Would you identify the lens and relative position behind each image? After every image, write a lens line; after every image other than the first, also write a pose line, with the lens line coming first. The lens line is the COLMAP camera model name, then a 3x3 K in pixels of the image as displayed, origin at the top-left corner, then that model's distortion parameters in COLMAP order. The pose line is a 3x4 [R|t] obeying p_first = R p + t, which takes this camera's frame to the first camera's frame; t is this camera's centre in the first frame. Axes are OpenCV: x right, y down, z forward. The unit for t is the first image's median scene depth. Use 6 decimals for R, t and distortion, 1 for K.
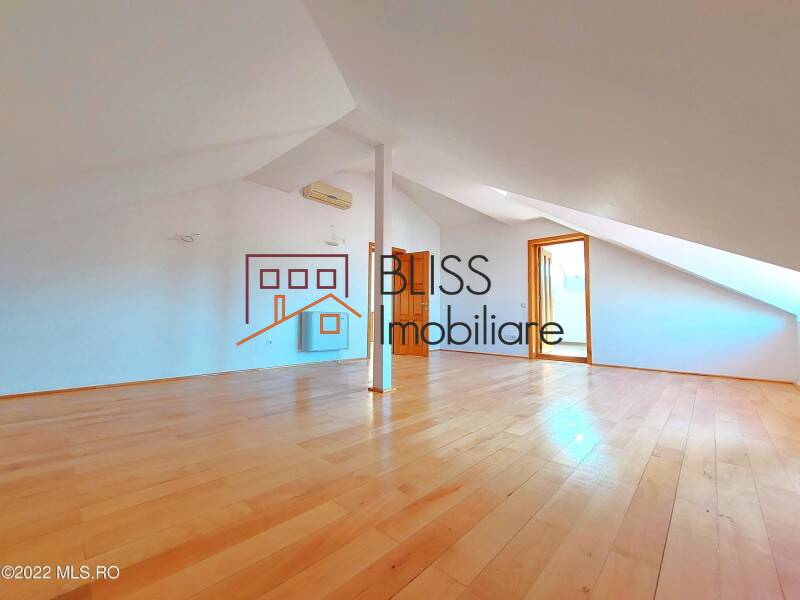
lens RADIAL K [[322.5, 0, 398.9], [0, 322.5, 300.5], [0, 0, 1]] dist [0.000728, 0.000075]
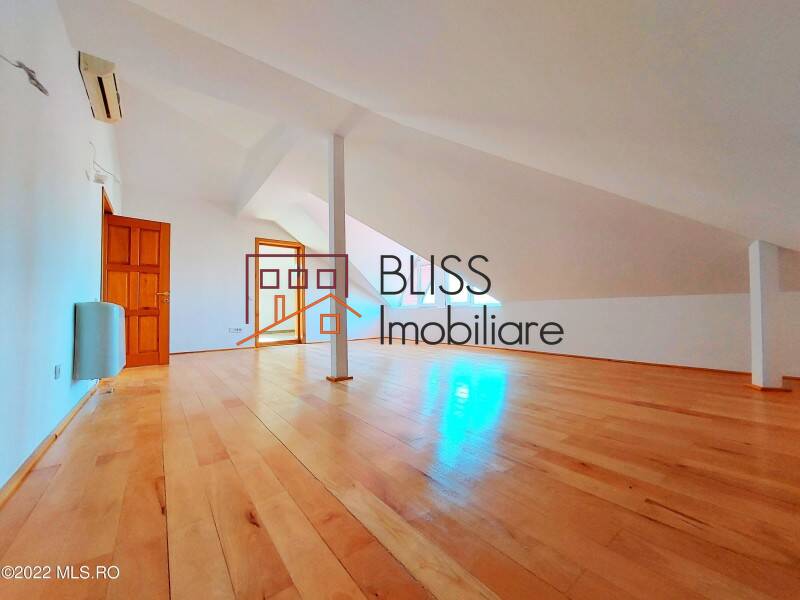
lens RADIAL K [[322.5, 0, 398.9], [0, 322.5, 300.5], [0, 0, 1]] dist [0.000728, 0.000075]
pose [[0.220833, 0.017028, 0.975163, -0.577141], [-0.049462, 0.998757, -0.006239, 0.004201], [-0.974057, -0.046855, 0.221401, 0.330929]]
